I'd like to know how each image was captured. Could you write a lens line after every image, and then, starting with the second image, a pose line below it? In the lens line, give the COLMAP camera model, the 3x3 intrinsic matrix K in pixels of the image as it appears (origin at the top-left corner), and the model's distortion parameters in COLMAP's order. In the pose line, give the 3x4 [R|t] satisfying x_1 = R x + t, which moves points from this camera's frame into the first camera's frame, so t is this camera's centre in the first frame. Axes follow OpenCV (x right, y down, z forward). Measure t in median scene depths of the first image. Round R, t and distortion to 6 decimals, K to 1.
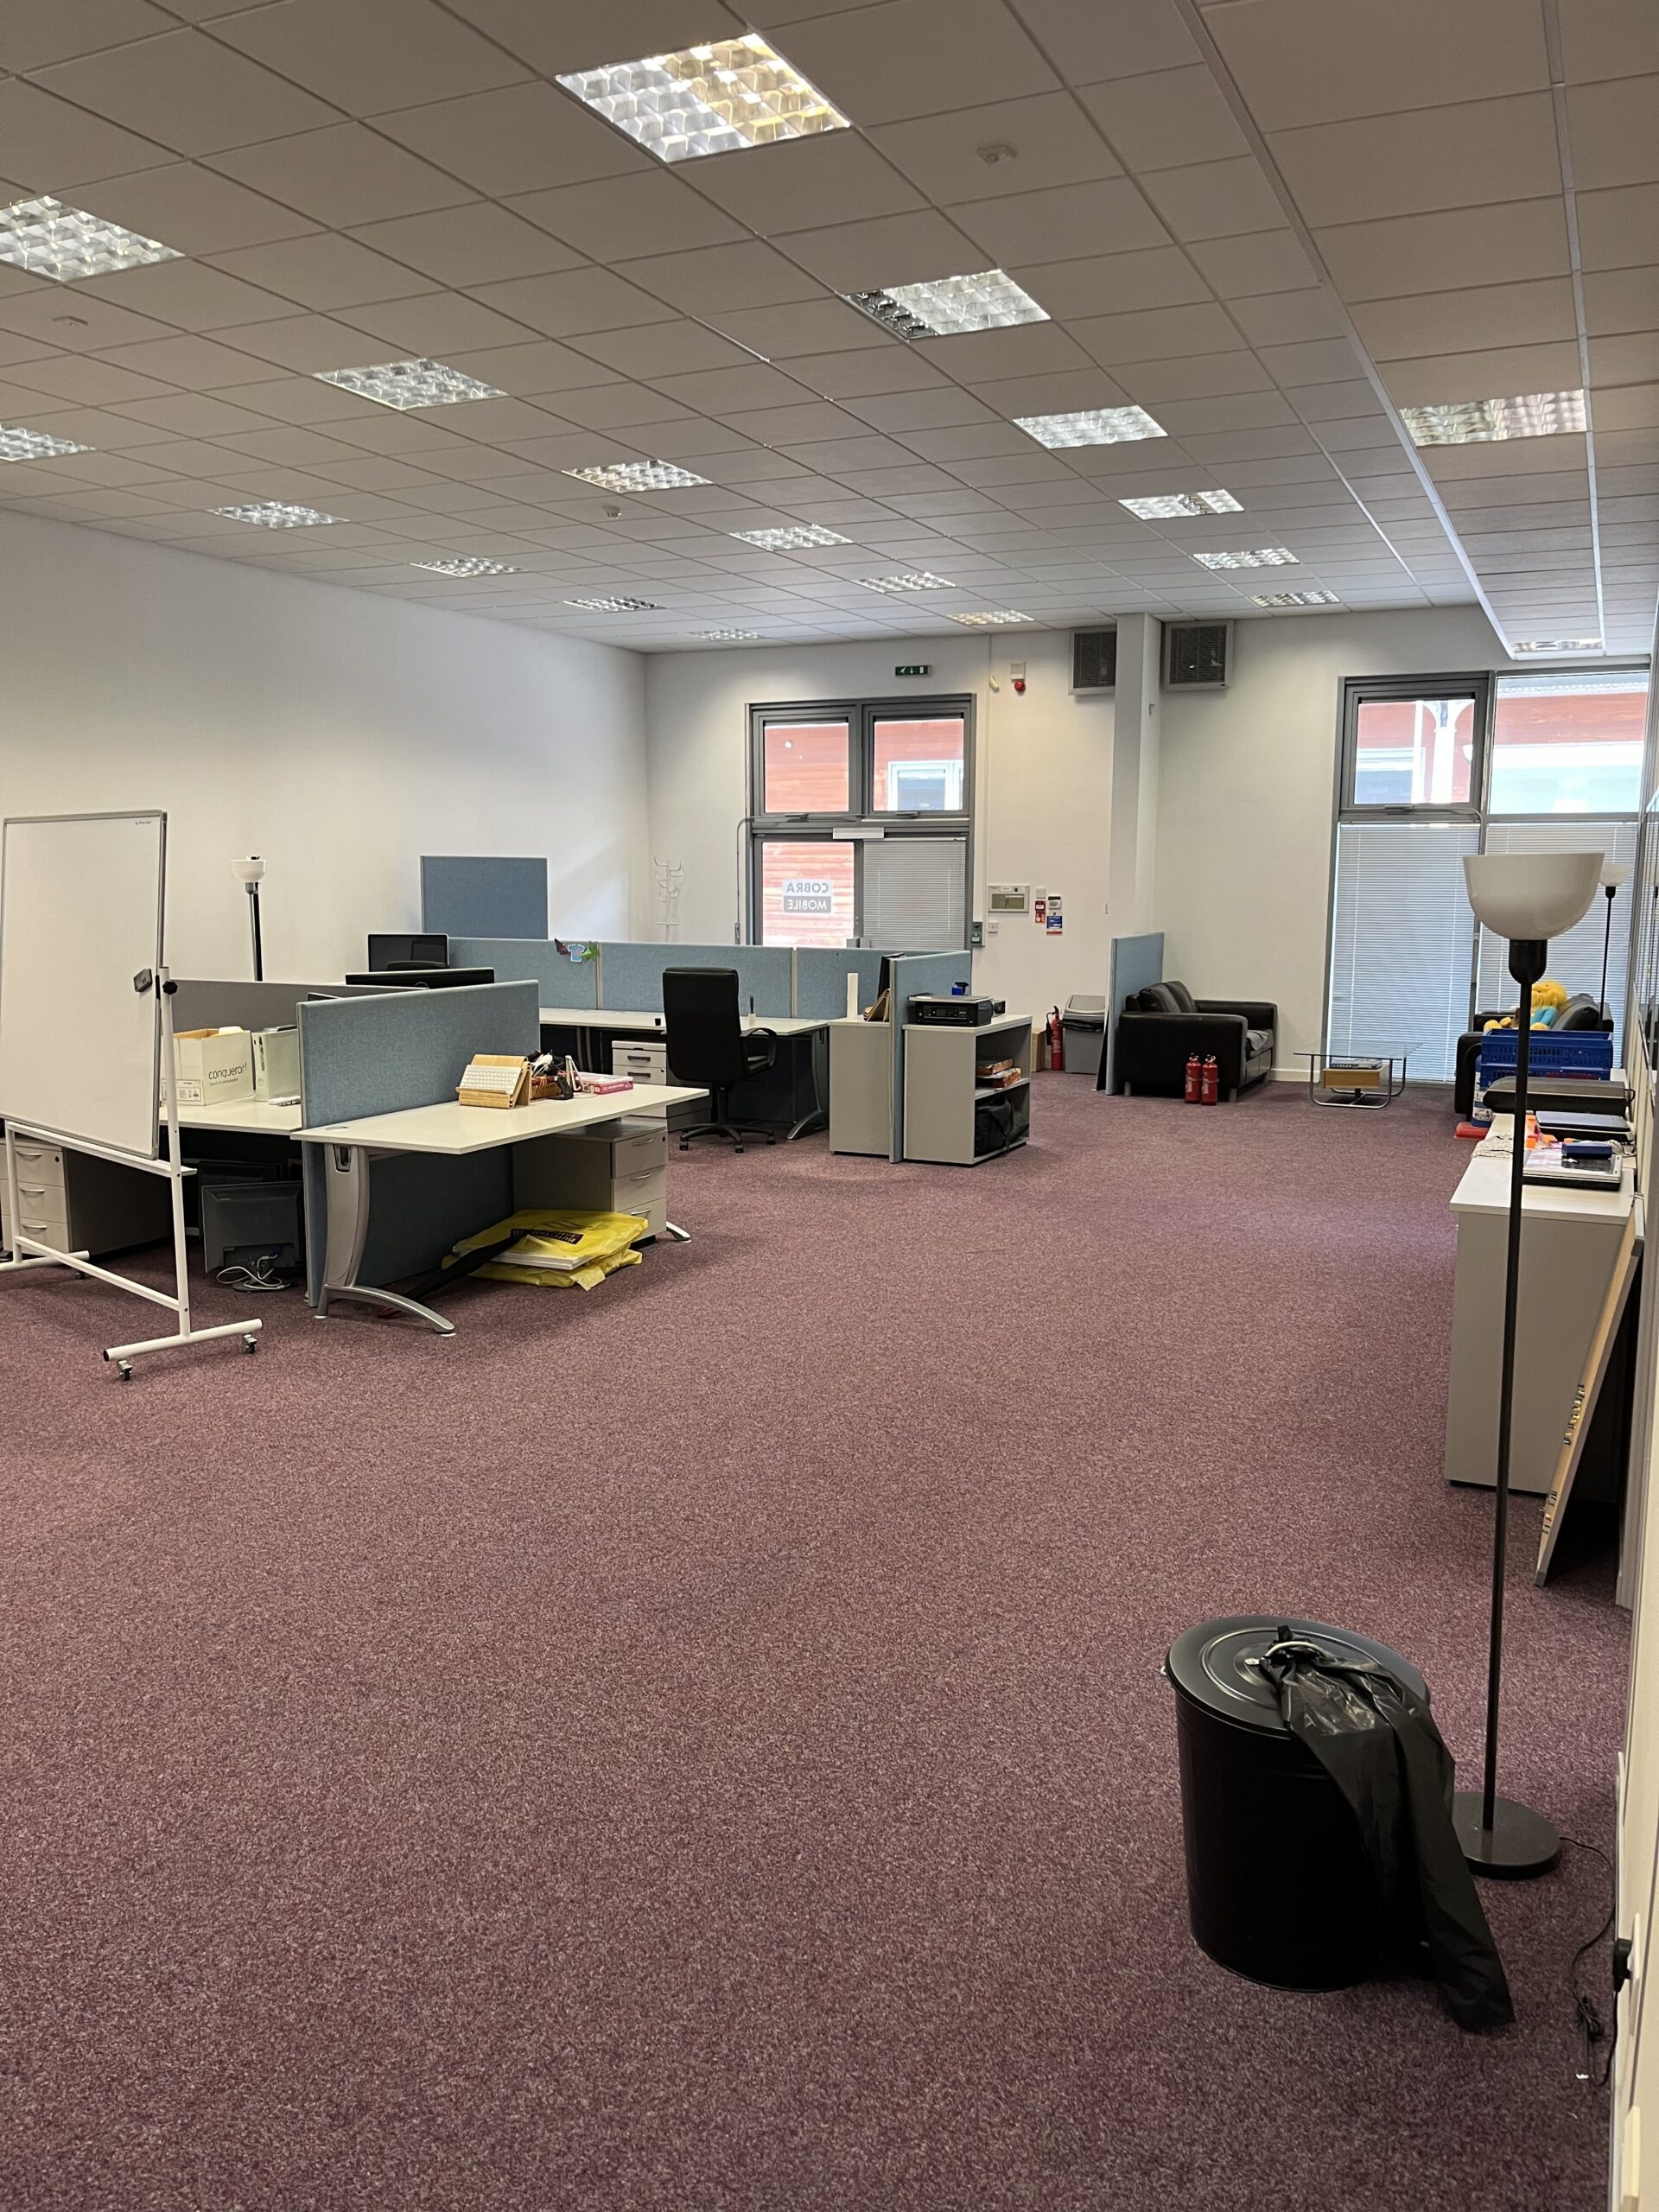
lens RADIAL K [[1691.9, 0, 829.5], [0, 1691.9, 1106.0], [0, 0, 1]] dist [-0.003210, -0.000854]
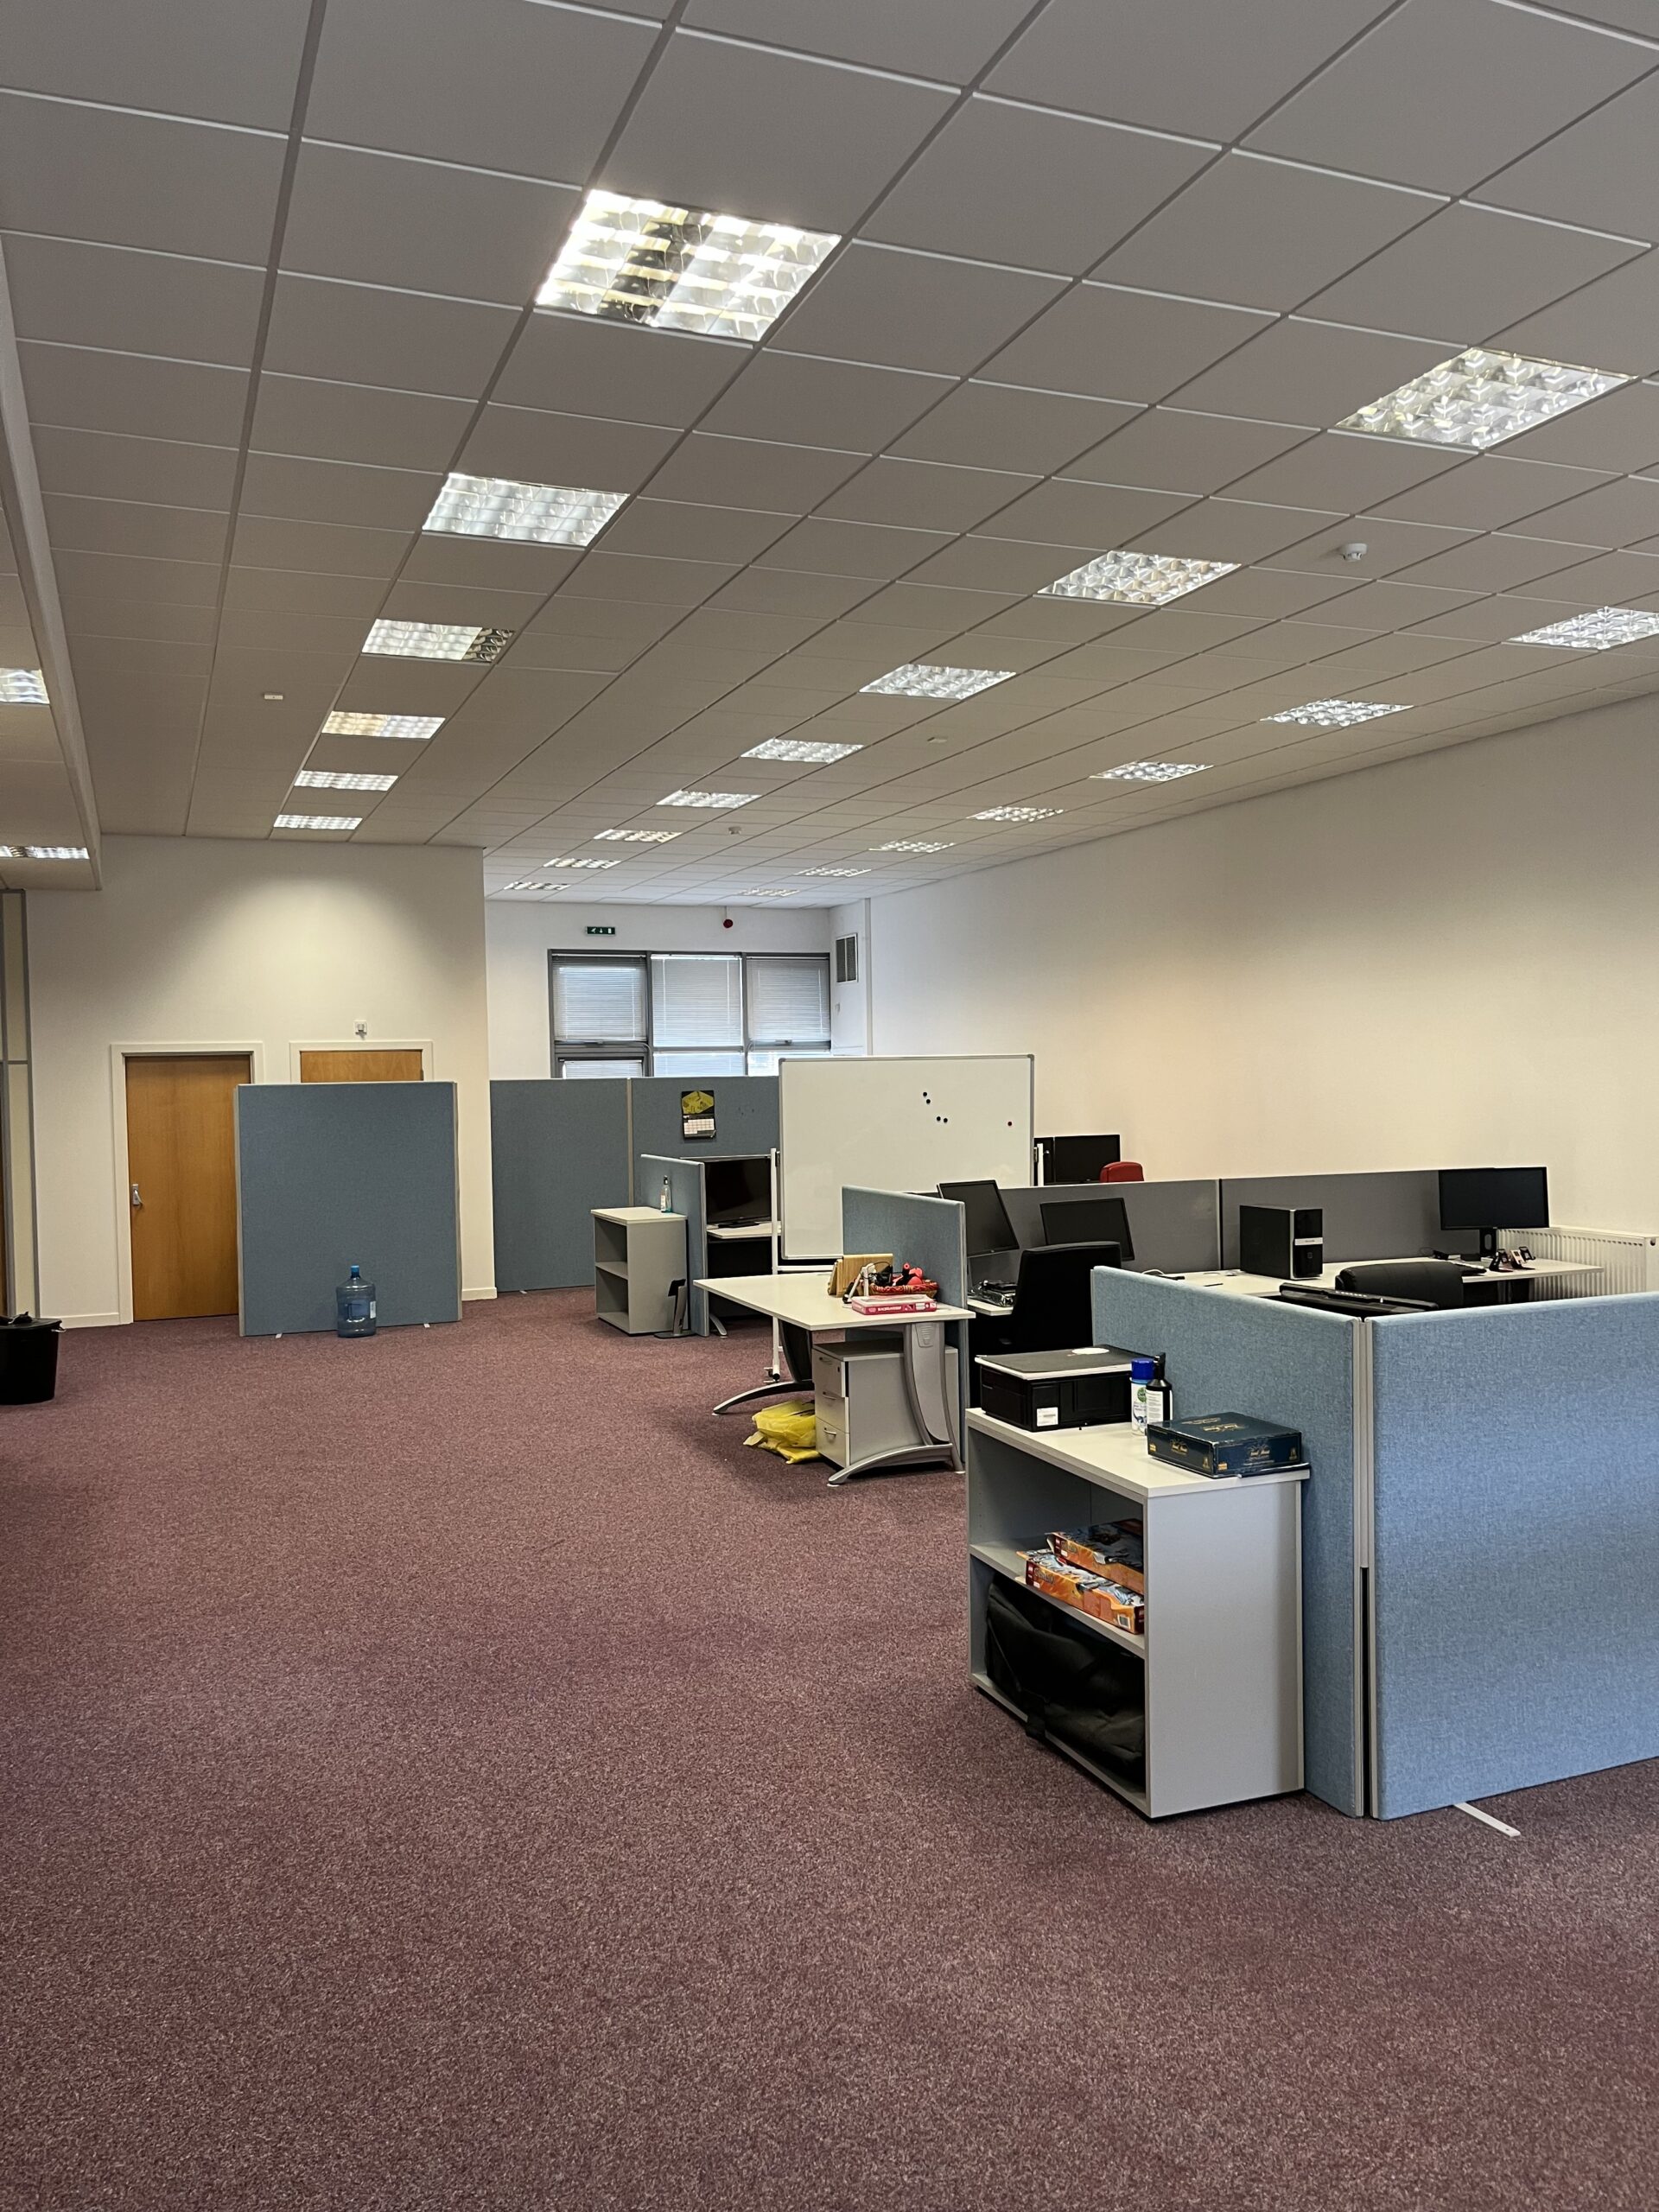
lens RADIAL K [[1691.9, 0, 829.5], [0, 1691.9, 1106.0], [0, 0, 1]] dist [-0.003210, -0.000854]
pose [[-0.689616, 0.020784, -0.723877, 0.670970], [-0.084589, 0.990434, 0.109023, -0.262177], [0.719218, 0.136416, -0.681261, 1.826075]]
